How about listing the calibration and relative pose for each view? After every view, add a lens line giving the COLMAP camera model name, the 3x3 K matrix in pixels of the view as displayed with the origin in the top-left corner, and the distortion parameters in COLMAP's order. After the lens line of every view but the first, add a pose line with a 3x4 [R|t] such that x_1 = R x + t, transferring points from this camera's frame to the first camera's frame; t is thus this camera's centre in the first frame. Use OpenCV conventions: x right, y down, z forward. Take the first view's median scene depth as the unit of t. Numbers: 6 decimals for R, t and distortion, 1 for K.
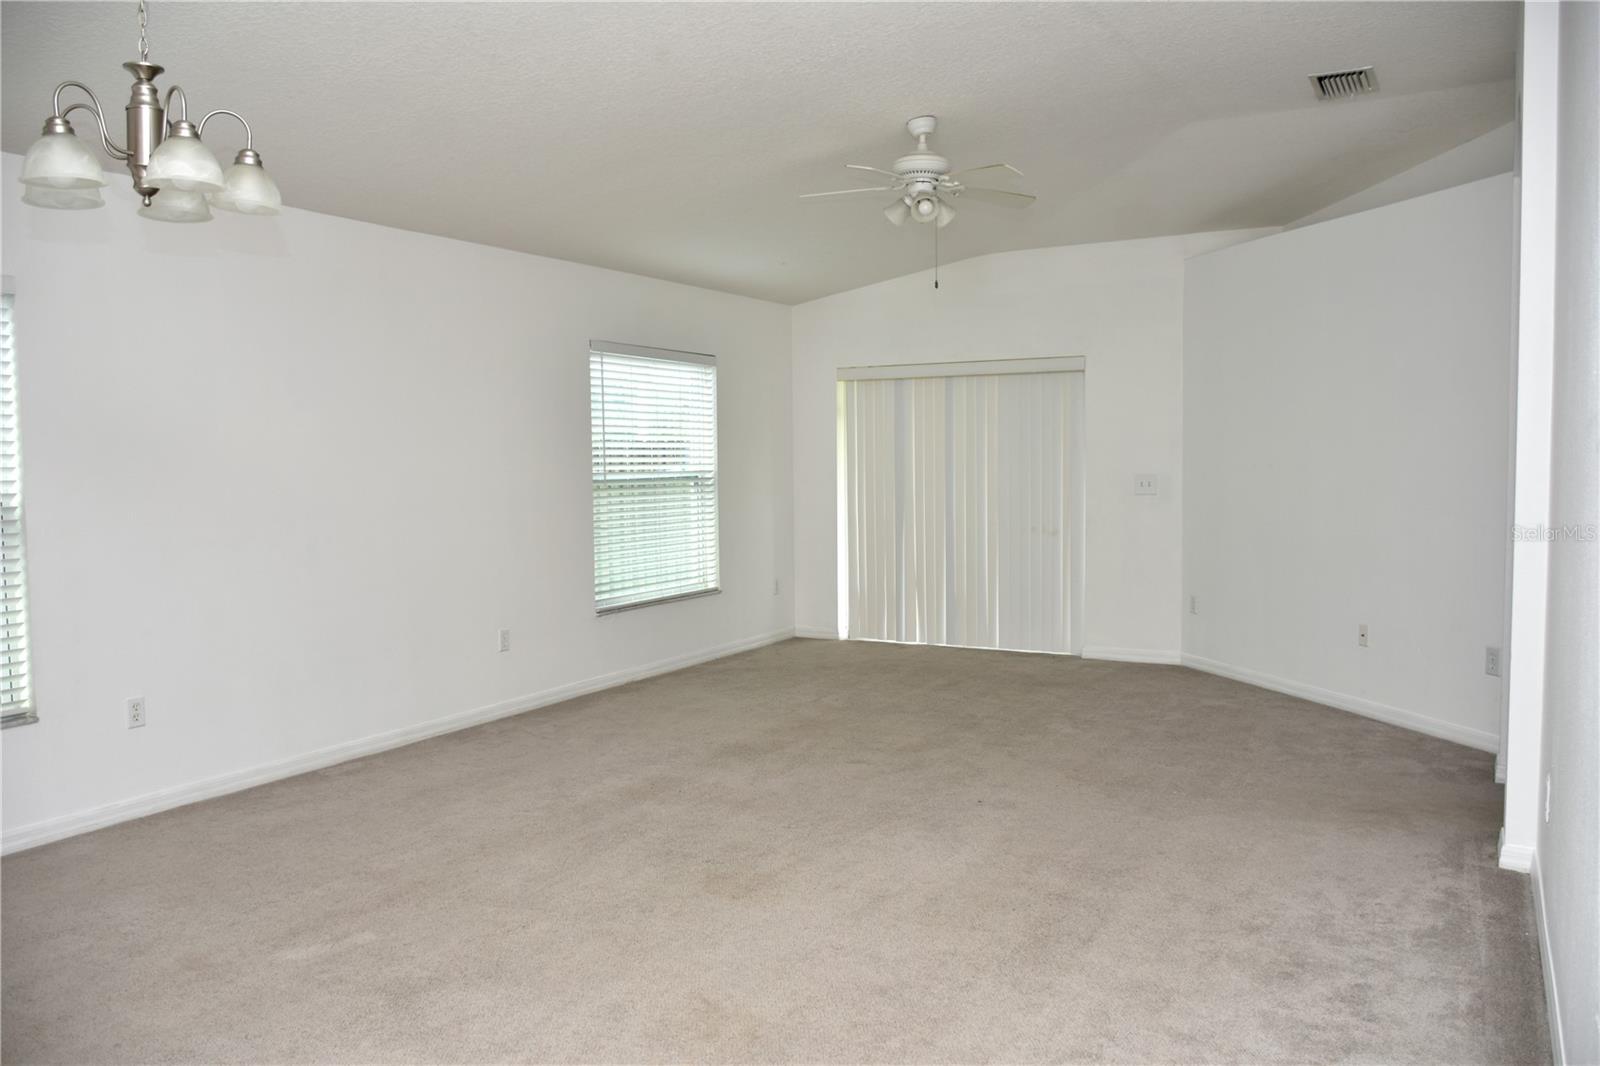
lens RADIAL K [[1227.6, 0, 800.0], [0, 1227.6, 533.0], [0, 0, 1]] dist [-0.019641, -0.006662]
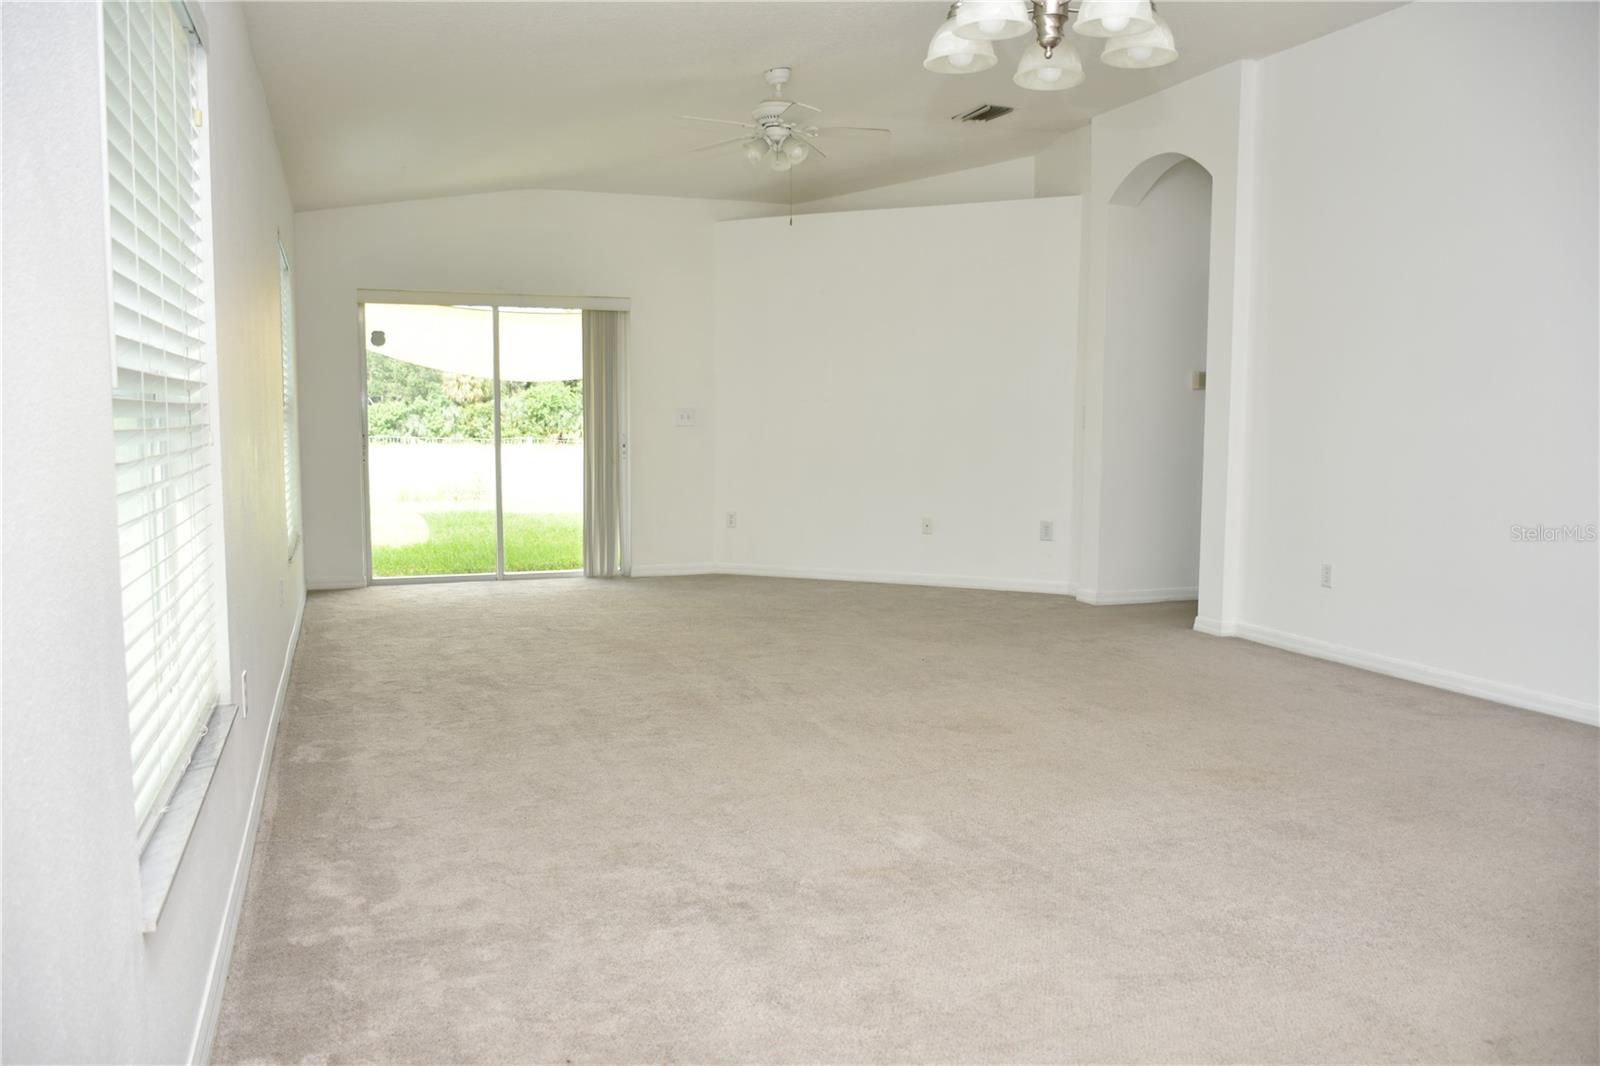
lens RADIAL K [[1227.6, 0, 800.0], [0, 1227.6, 533.0], [0, 0, 1]] dist [-0.019641, -0.006662]
pose [[0.652271, -0.058243, 0.755745, -0.857286], [0.038717, 0.998302, 0.043520, 0.037165], [-0.756996, 0.000874, 0.653419, 0.304792]]
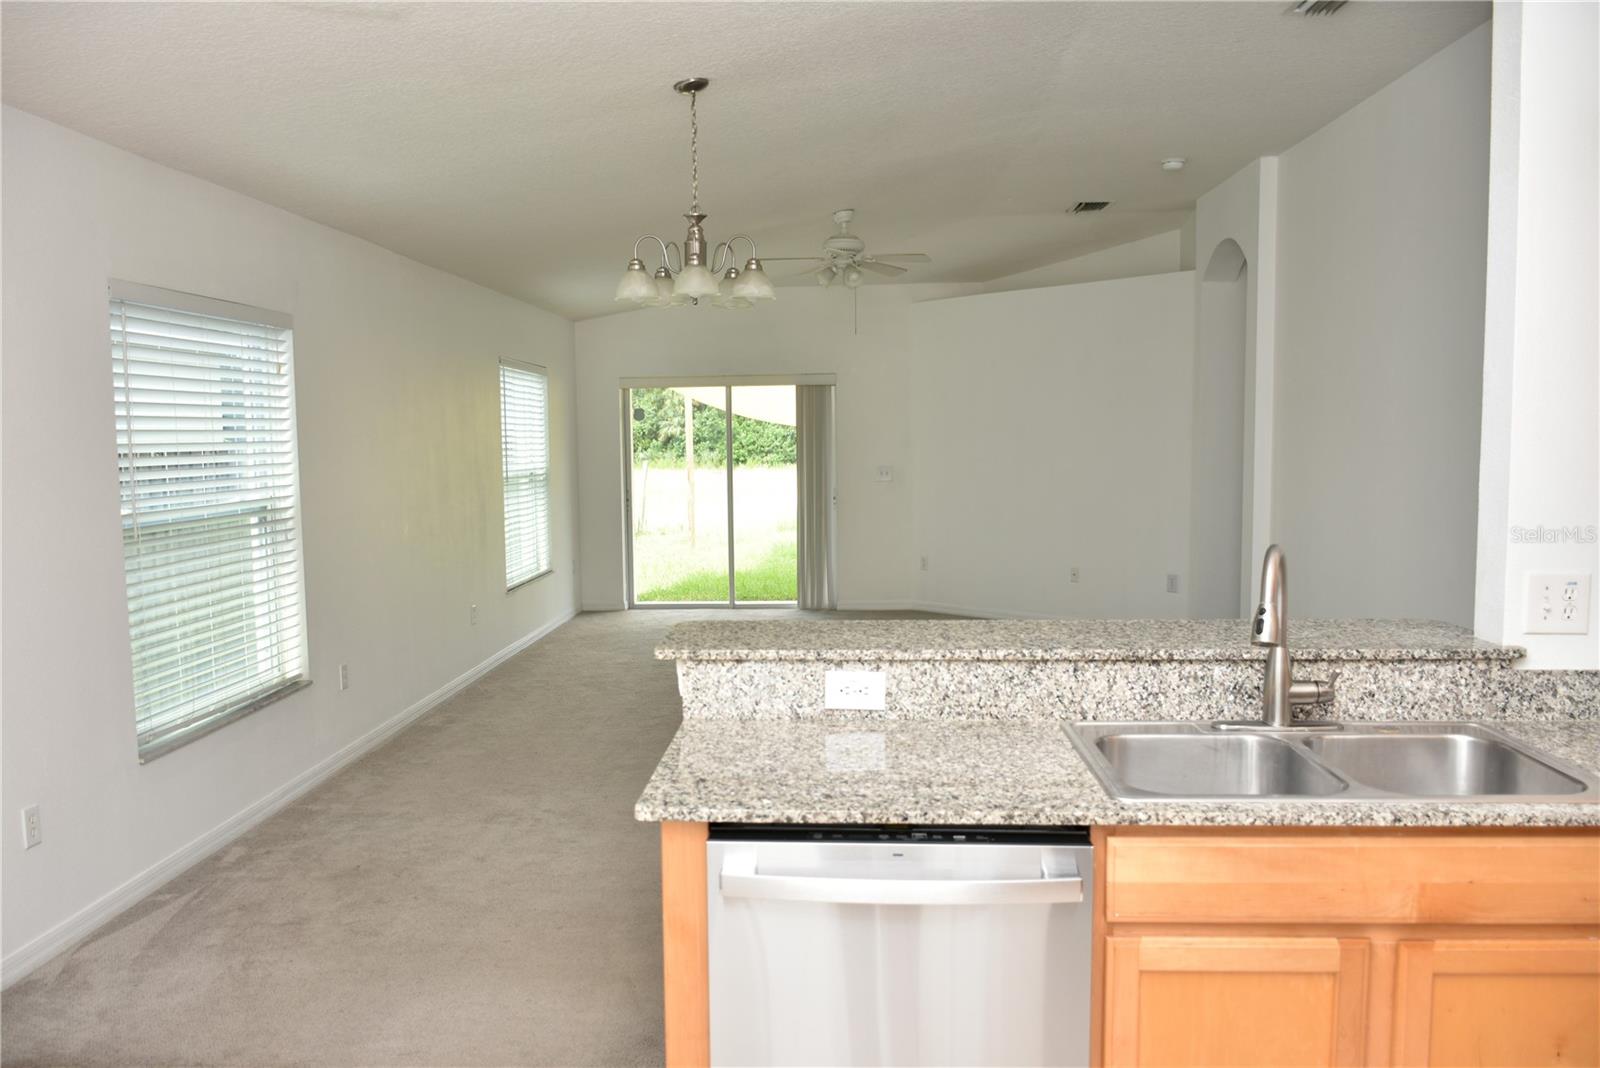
lens RADIAL K [[1288.6, 0, 752.7], [0, 1288.6, 541.8], [0, 0, 1]] dist [-0.011301, -0.003036]
pose [[0.909546, -0.037626, 0.413897, -0.697480], [0.031874, 0.999275, 0.020797, 0.000866], [-0.414380, -0.005723, 0.910086, -0.318222]]
